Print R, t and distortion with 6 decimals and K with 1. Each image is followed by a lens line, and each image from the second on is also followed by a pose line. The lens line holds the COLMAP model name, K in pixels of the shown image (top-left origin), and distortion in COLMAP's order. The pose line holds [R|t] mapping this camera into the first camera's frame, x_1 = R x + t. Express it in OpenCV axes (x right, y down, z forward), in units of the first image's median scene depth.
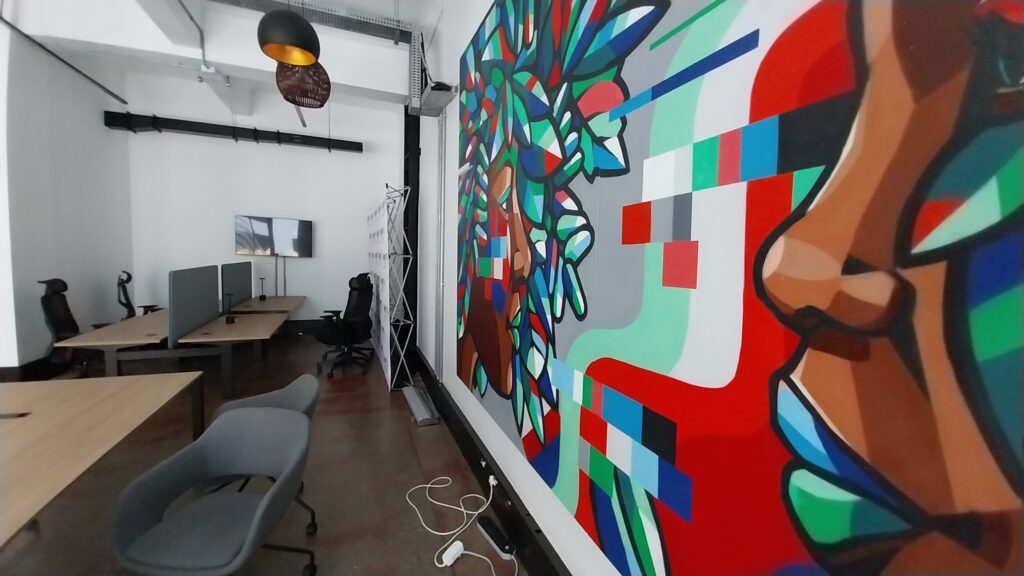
lens RADIAL K [[400.4, 0, 515.5], [0, 400.4, 289.3], [0, 0, 1]] dist [0.021946, -0.015200]
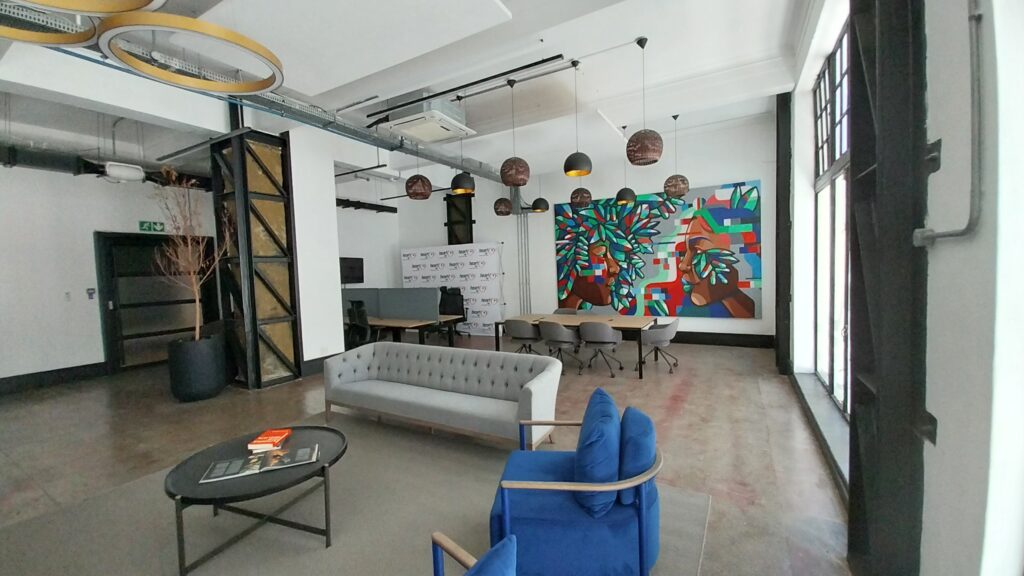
lens RADIAL K [[400.4, 0, 515.5], [0, 400.4, 289.3], [0, 0, 1]] dist [0.021946, -0.015200]
pose [[0.778547, -0.090657, 0.621004, -3.215343], [0.112800, 0.993611, 0.003635, 0.005245], [-0.617366, 0.067219, 0.783799, -1.553854]]
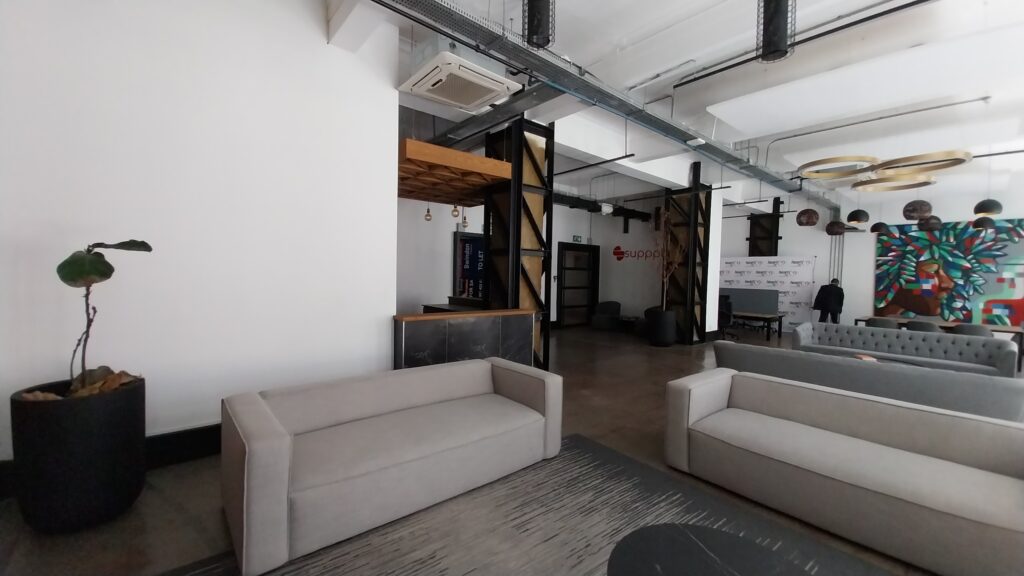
lens RADIAL K [[400.4, 0, 515.5], [0, 400.4, 289.3], [0, 0, 1]] dist [0.021946, -0.015200]
pose [[0.950751, -0.021808, 0.309187, -5.954194], [0.034016, 0.998838, -0.034147, -0.027013], [-0.308083, 0.042983, 0.950388, -1.851404]]
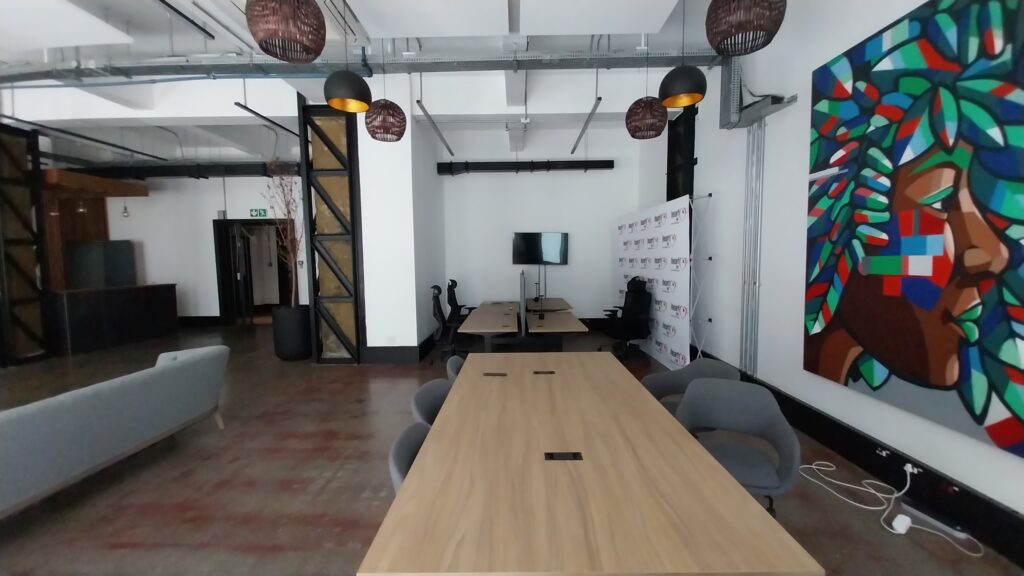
lens RADIAL K [[400.4, 0, 515.5], [0, 400.4, 289.3], [0, 0, 1]] dist [0.021946, -0.015200]
pose [[0.923968, -0.012246, -0.382273, -0.665244], [0.008232, 0.999892, -0.012134, 0.015204], [0.382380, 0.008064, 0.923970, -0.402858]]
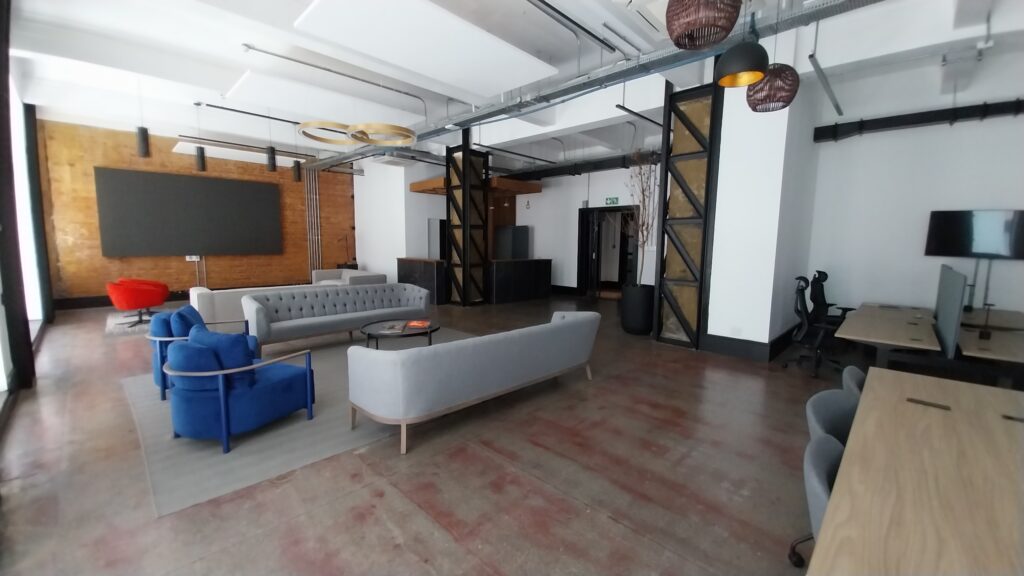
lens RADIAL K [[400.4, 0, 515.5], [0, 400.4, 289.3], [0, 0, 1]] dist [0.021946, -0.015200]
pose [[0.407570, 0.080855, -0.909588, -0.768142], [-0.076949, 0.995571, 0.054019, 0.024771], [0.909926, 0.047975, 0.411986, -0.526520]]
